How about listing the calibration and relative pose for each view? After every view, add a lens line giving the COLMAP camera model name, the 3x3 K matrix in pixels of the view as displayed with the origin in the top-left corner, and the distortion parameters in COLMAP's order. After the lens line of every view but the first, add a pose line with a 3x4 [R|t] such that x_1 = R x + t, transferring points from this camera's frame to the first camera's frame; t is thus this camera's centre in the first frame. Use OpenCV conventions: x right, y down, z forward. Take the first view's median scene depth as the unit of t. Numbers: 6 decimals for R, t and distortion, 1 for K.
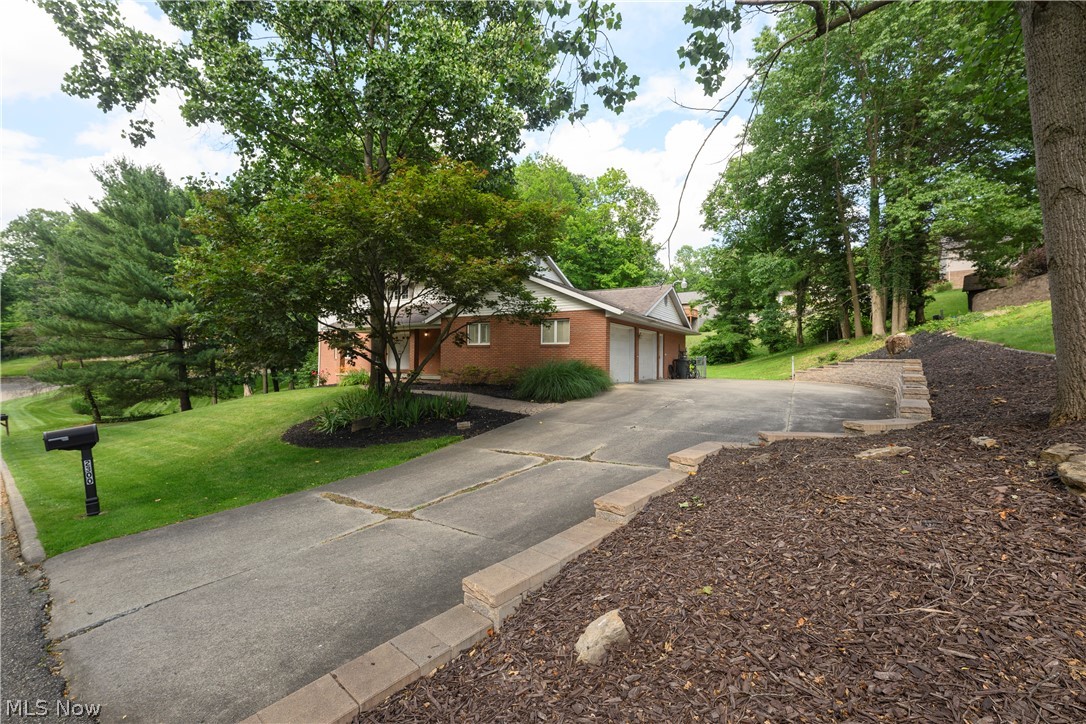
lens RADIAL K [[435.6, 0, 543.5], [0, 435.6, 357.1], [0, 0, 1]] dist [0.000083, -0.000114]
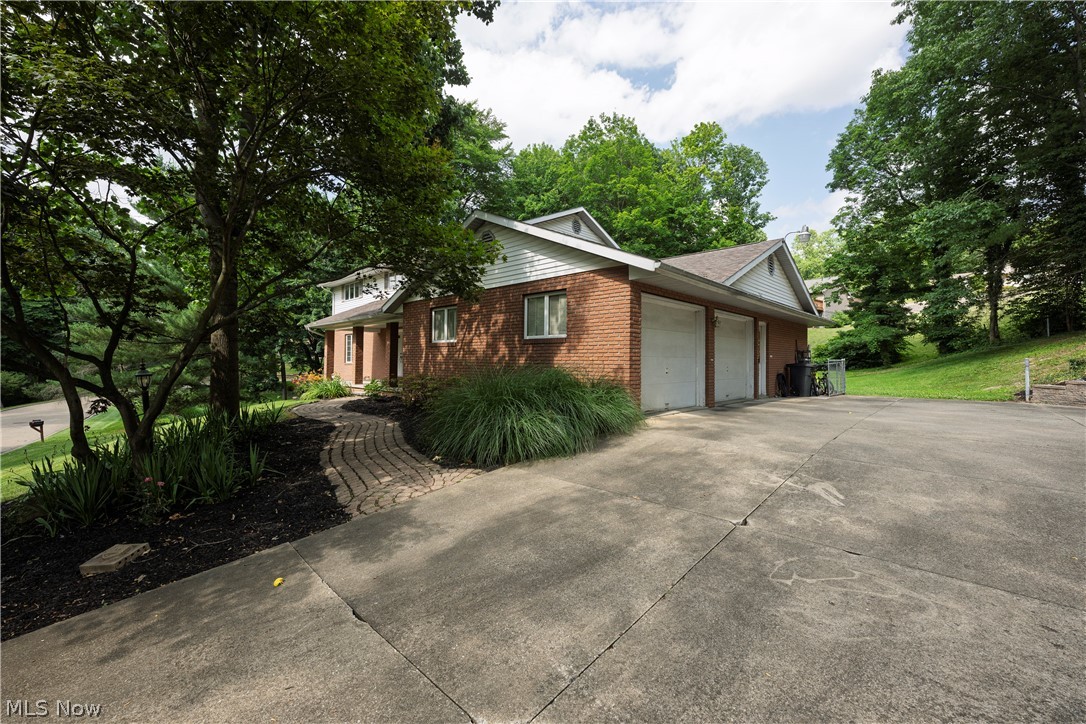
lens RADIAL K [[435.6, 0, 535.8], [0, 435.6, 358.5], [0, 0, 1]] dist [0.000083, -0.000114]
pose [[0.971308, -0.003942, -0.237794, 0.052143], [0.003008, 0.999986, -0.004291, -0.000369], [0.237807, 0.003453, 0.971306, 0.163048]]
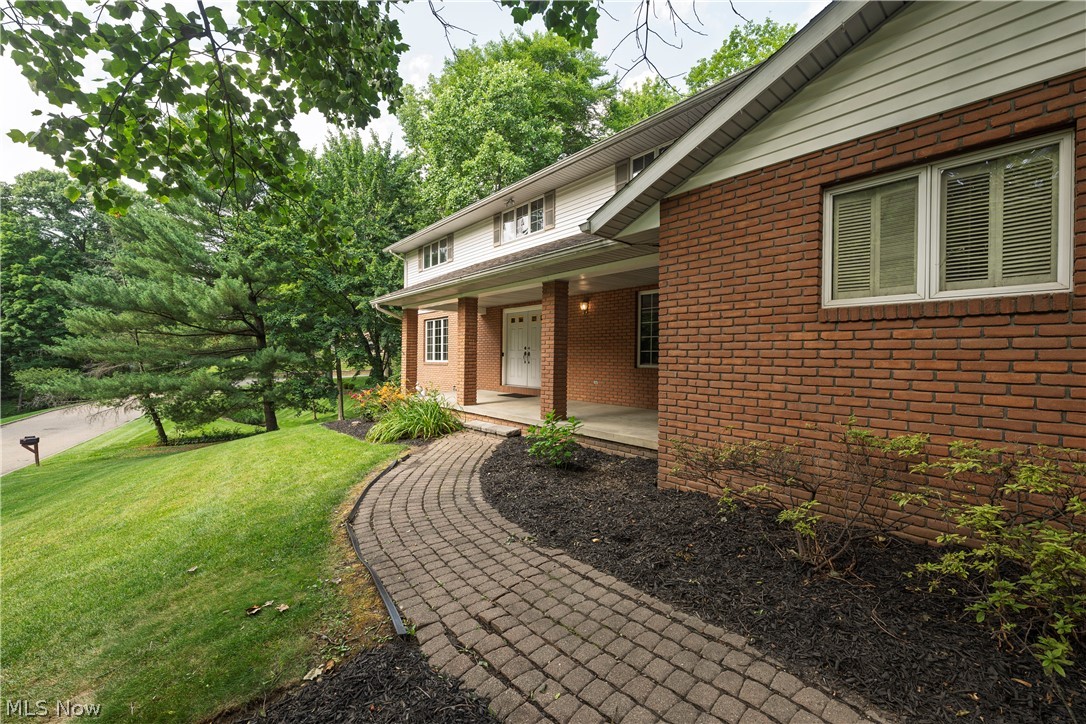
lens RADIAL K [[435.6, 0, 535.8], [0, 435.6, 353.1], [0, 0, 1]] dist [0.000083, -0.000114]
pose [[0.942065, -0.005272, -0.335389, -0.090185], [0.003310, 0.999974, -0.006419, -0.002529], [0.335414, 0.004937, 0.942058, 0.312977]]
